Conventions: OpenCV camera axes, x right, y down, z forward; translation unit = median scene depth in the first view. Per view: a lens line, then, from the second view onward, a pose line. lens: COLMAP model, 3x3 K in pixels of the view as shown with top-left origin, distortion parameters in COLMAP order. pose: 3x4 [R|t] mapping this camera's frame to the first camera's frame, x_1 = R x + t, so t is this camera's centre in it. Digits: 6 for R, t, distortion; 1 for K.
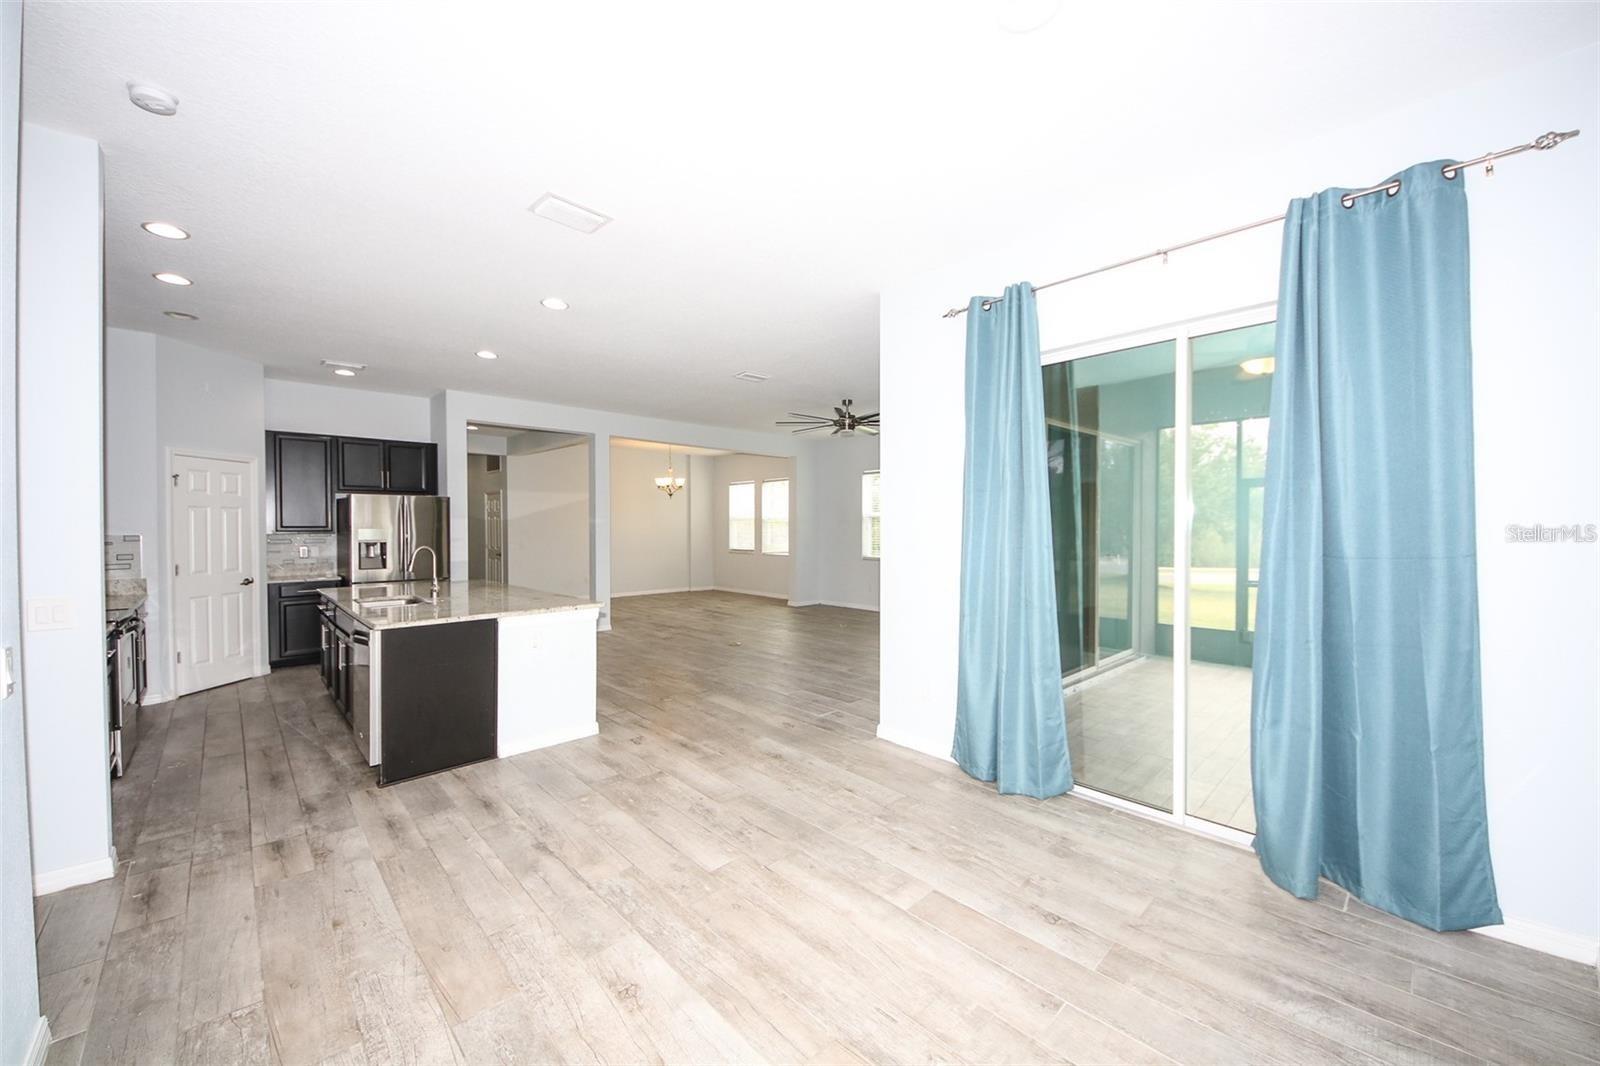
lens RADIAL K [[617.0, 0, 790.2], [0, 617.0, 529.9], [0, 0, 1]] dist [0.025563, -0.015932]
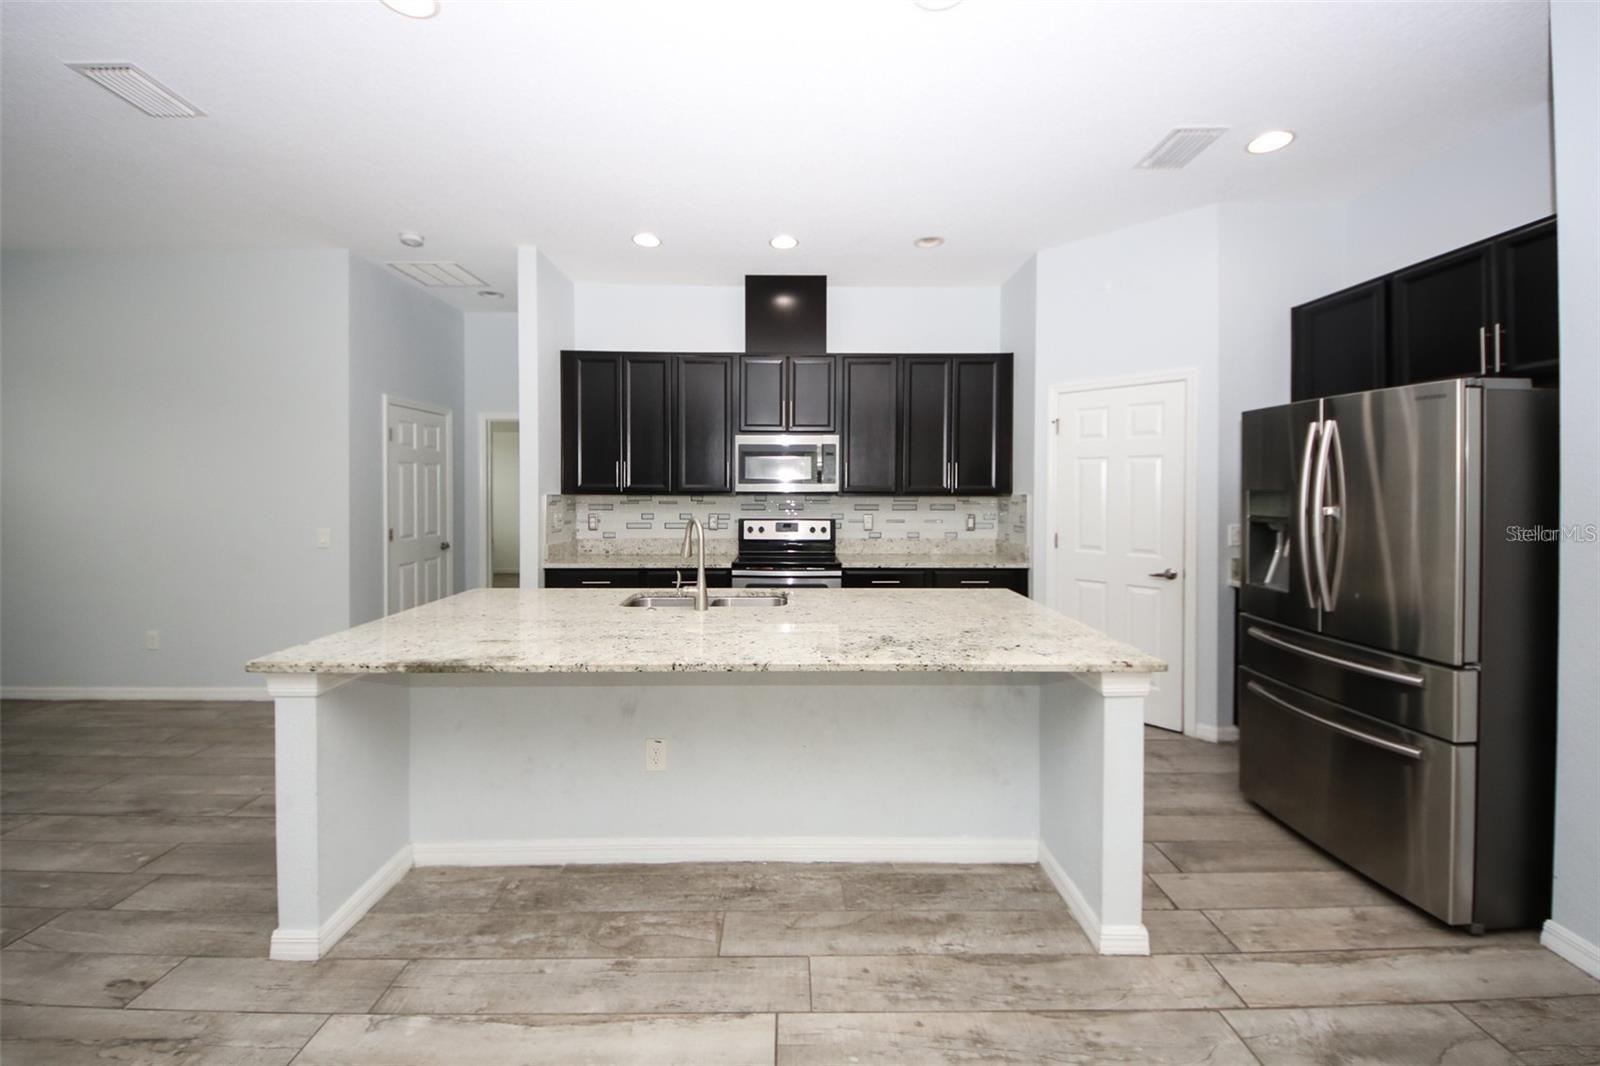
lens RADIAL K [[620.0, 0, 792.3], [0, 620.0, 505.2], [0, 0, 1]] dist [0.030582, -0.015819]
pose [[-0.673198, 0.015699, -0.739296, -0.293655], [-0.009443, 0.999511, 0.029824, -0.002913], [0.739402, 0.027059, -0.672720, 1.942736]]
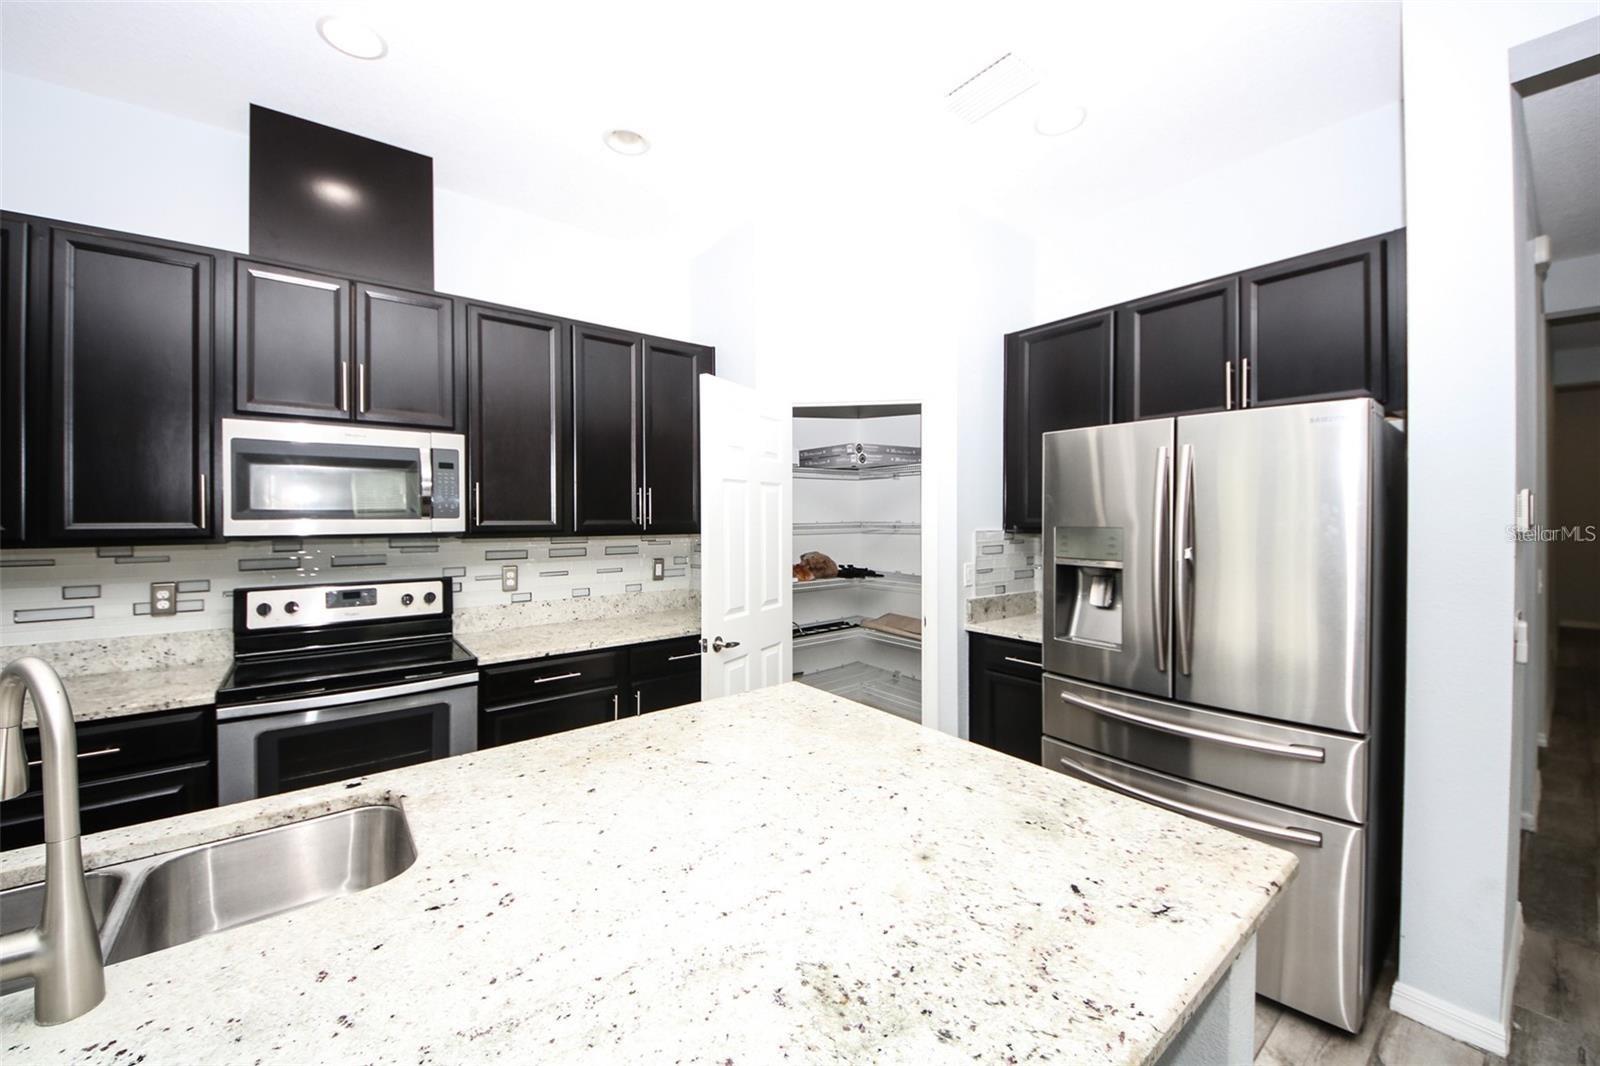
lens RADIAL K [[617.0, 0, 790.2], [0, 617.0, 529.9], [0, 0, 1]] dist [0.025563, -0.015932]
pose [[-0.094312, 0.012920, -0.995459, -0.611224], [-0.003433, 0.999906, 0.013303, -0.008207], [0.995537, 0.004672, -0.094258, 1.598899]]
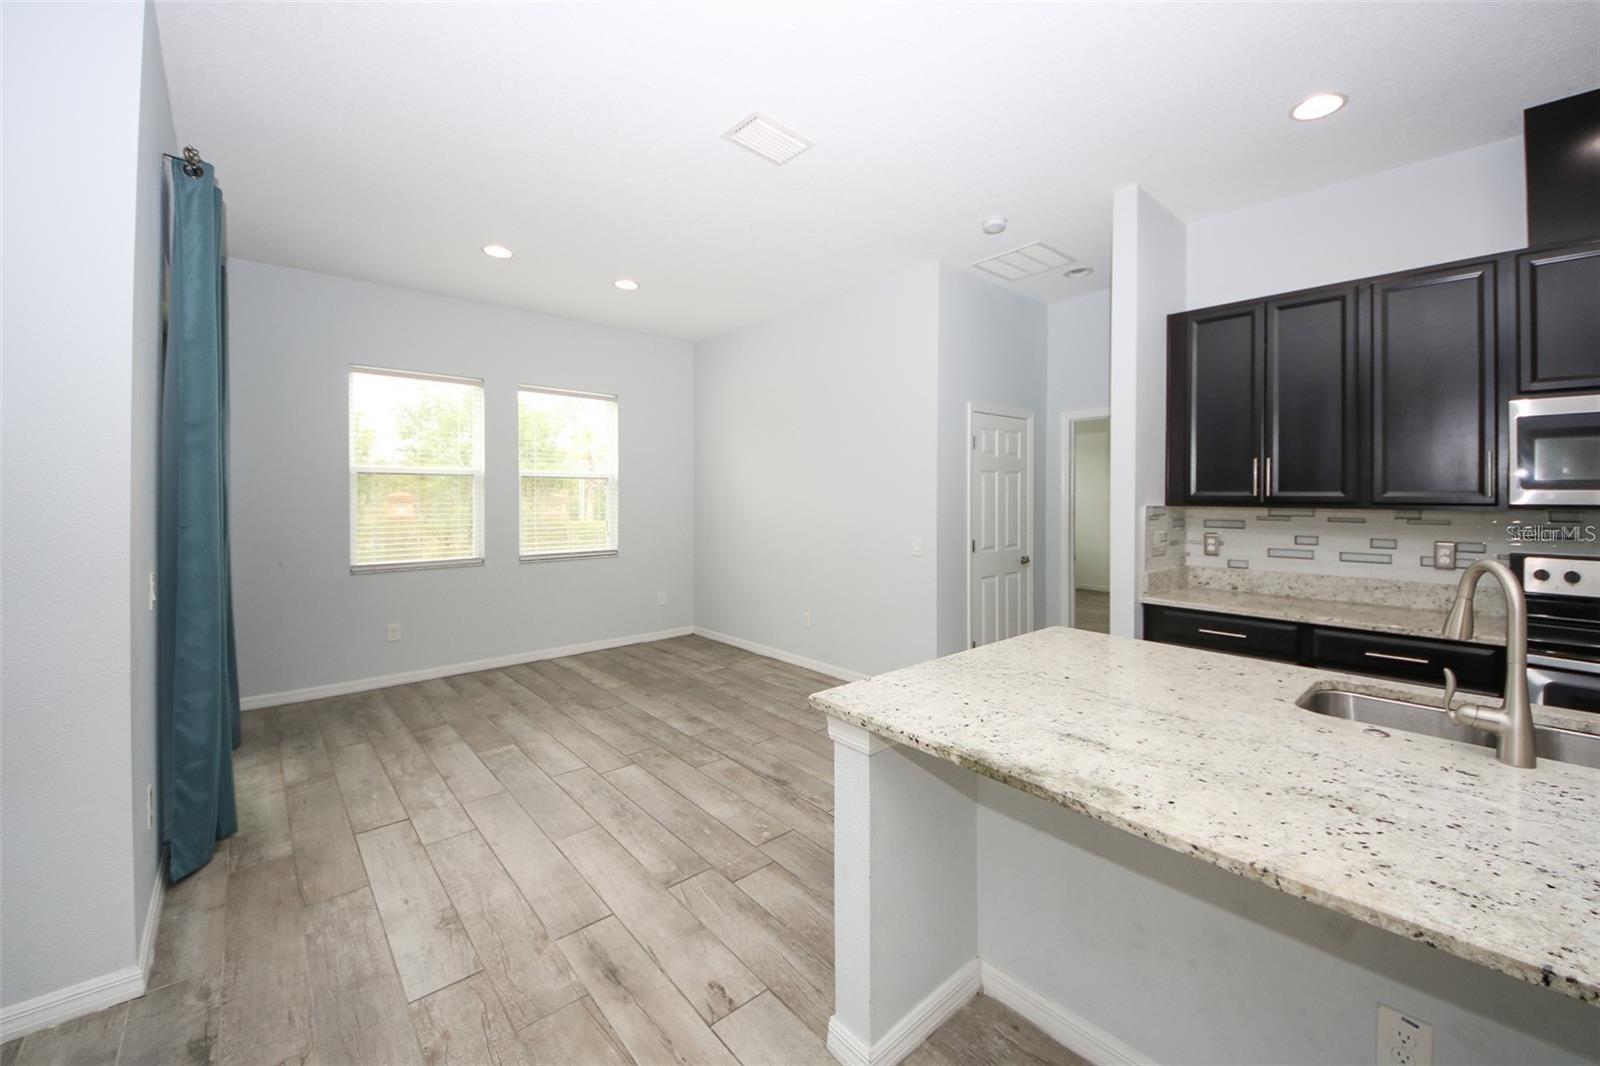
lens RADIAL K [[623.8, 0, 800.1], [0, 623.8, 490.3], [0, 0, 1]] dist [0.029409, -0.016351]
pose [[-0.999629, -0.002939, 0.027070, -0.377891], [-0.002949, 0.999996, -0.000314, -0.005291], [-0.027069, -0.000394, -0.999633, 1.722748]]
